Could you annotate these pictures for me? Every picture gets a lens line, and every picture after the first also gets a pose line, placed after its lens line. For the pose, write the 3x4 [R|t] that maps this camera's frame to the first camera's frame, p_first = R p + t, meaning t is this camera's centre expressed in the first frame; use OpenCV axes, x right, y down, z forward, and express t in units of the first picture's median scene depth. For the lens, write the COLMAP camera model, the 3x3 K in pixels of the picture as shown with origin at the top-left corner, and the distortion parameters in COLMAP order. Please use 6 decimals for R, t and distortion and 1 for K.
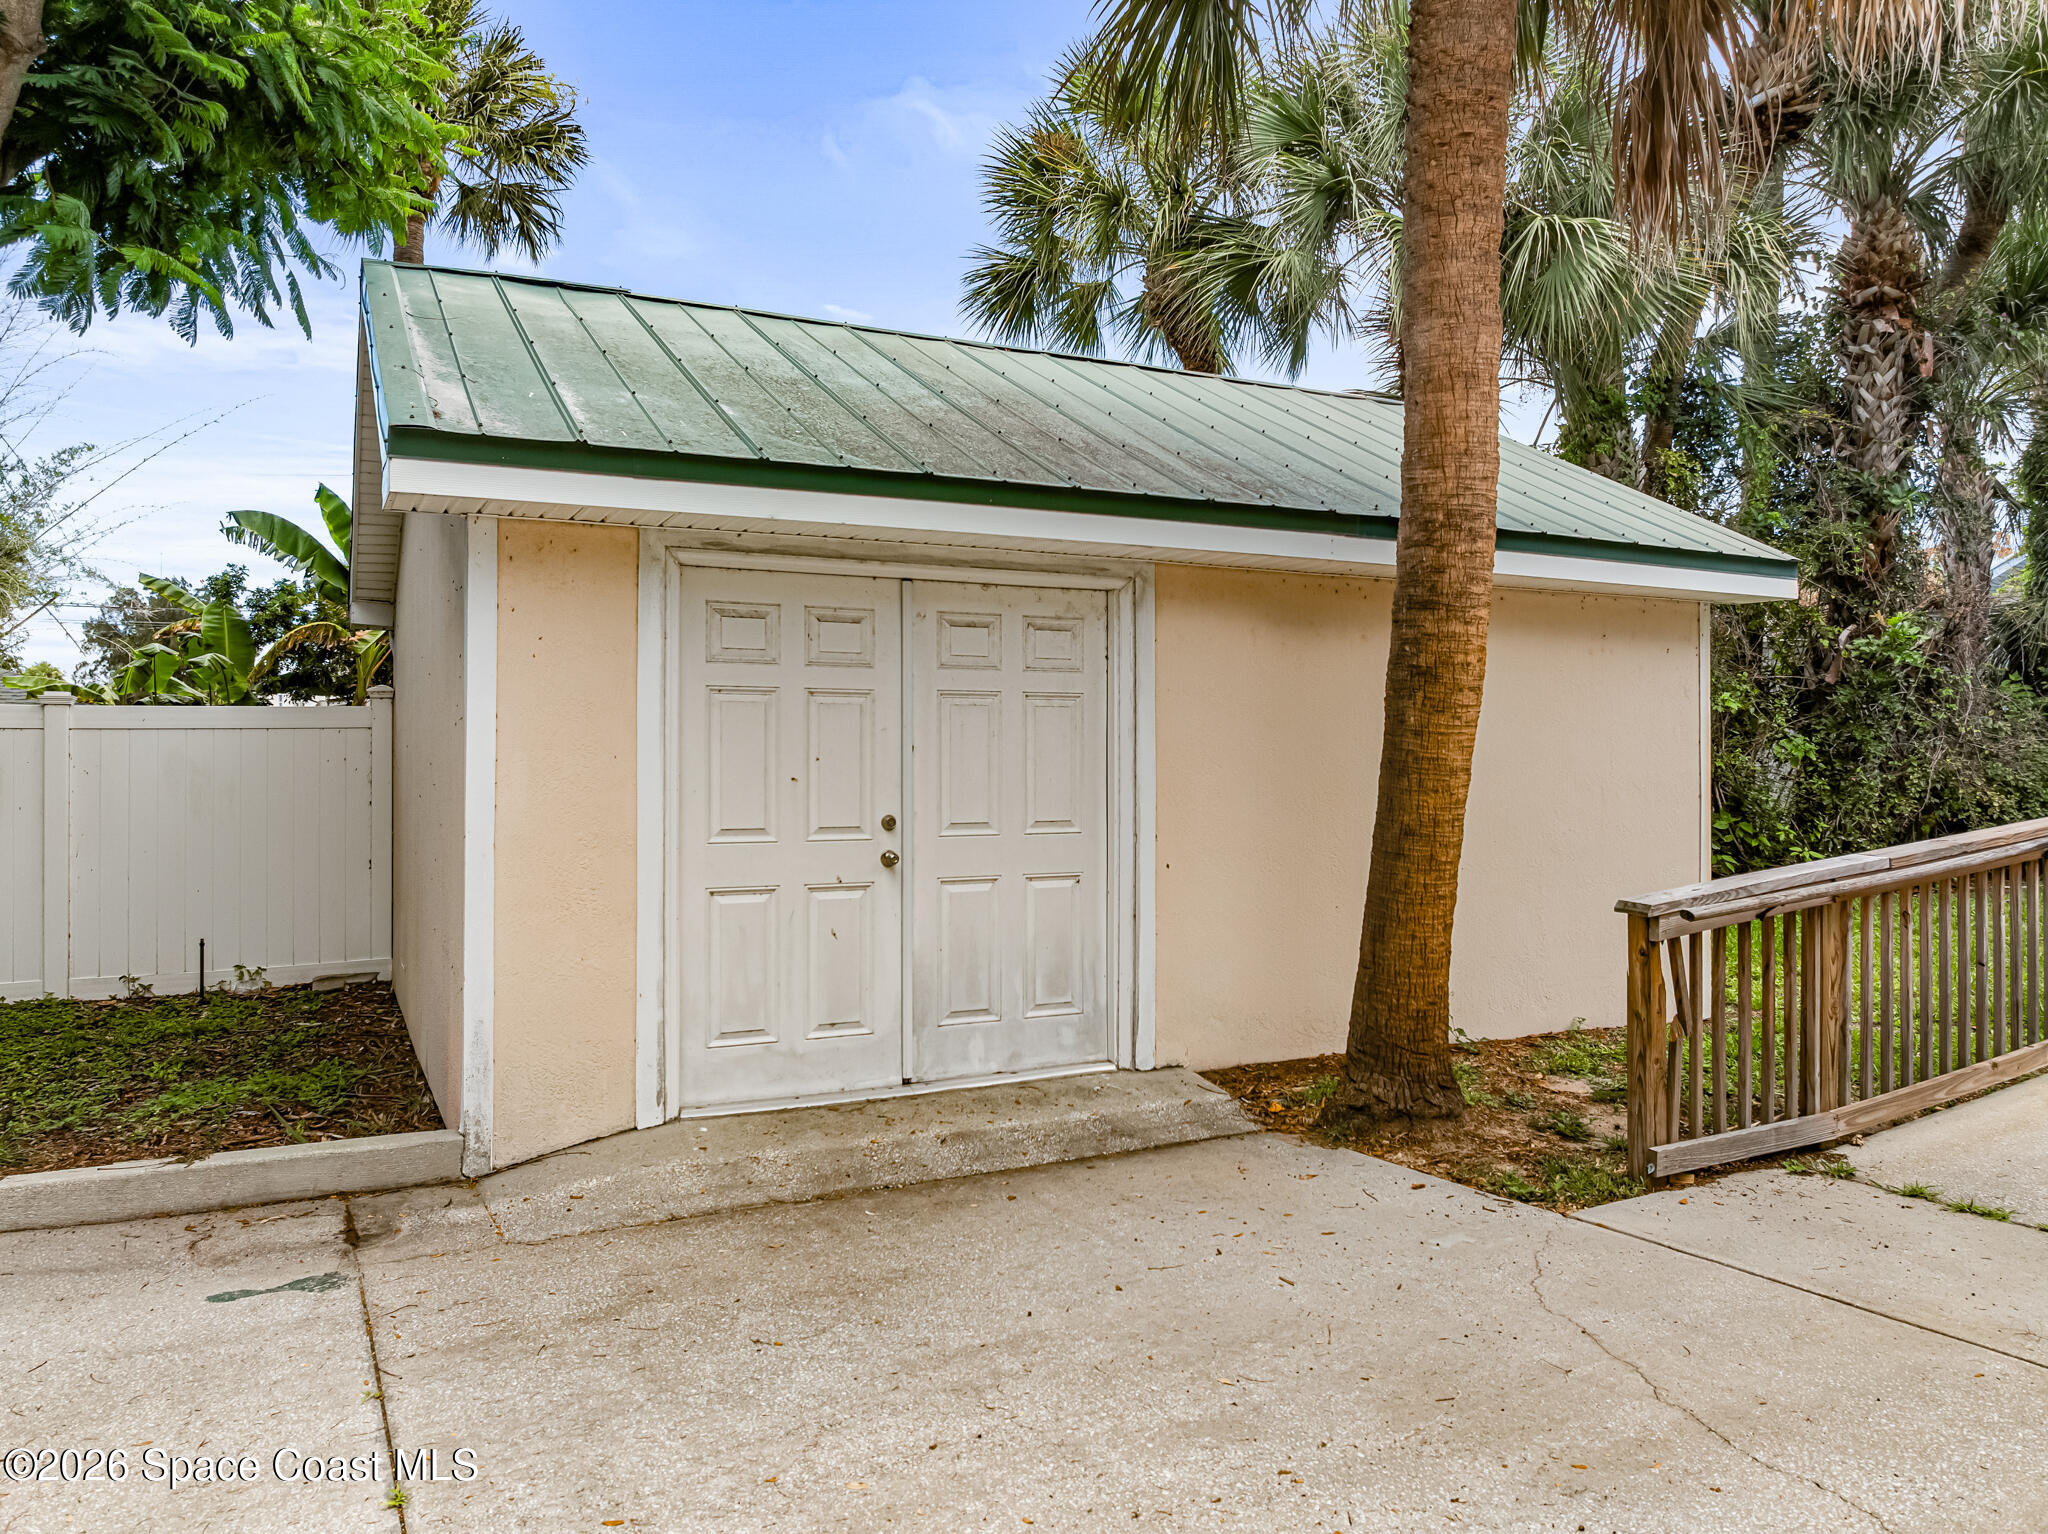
lens RADIAL K [[1441.6, 0, 1031.8], [0, 1441.6, 764.1], [0, 0, 1]] dist [-0.043722, 0.011545]
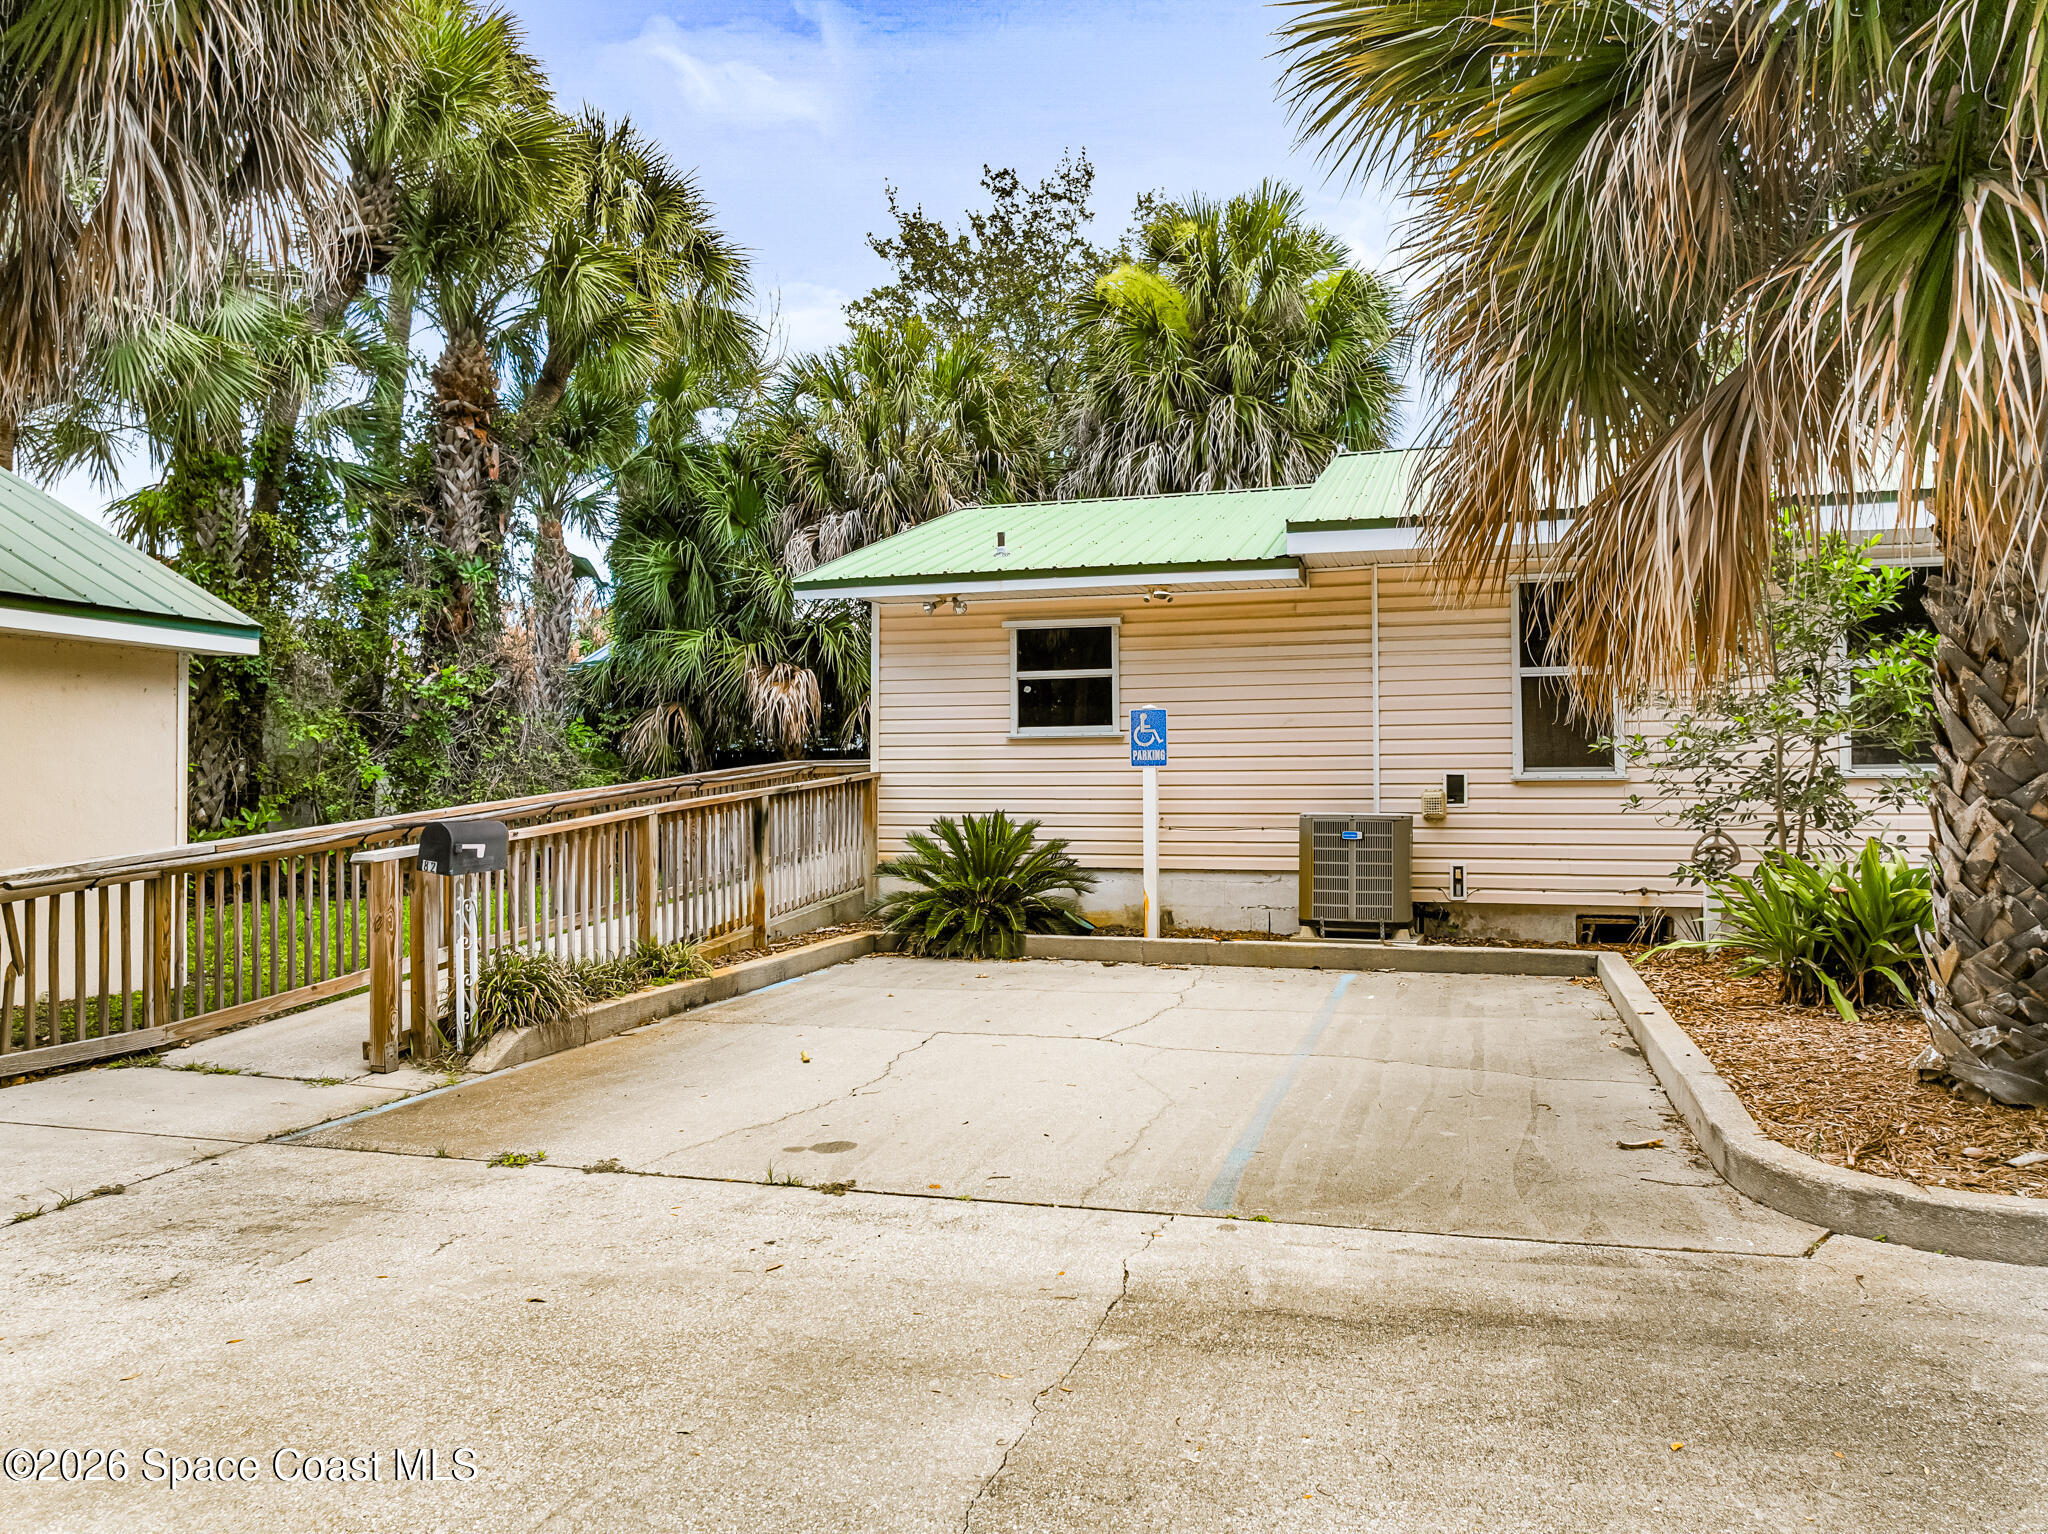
lens RADIAL K [[1444.3, 0, 1033.5], [0, 1444.3, 773.8], [0, 0, 1]] dist [-0.046297, -0.003516]
pose [[0.699563, 0.010515, 0.714494, 0.130553], [-0.001871, 0.999915, -0.012883, 0.008356], [-0.714569, 0.007676, 0.699523, -0.495723]]
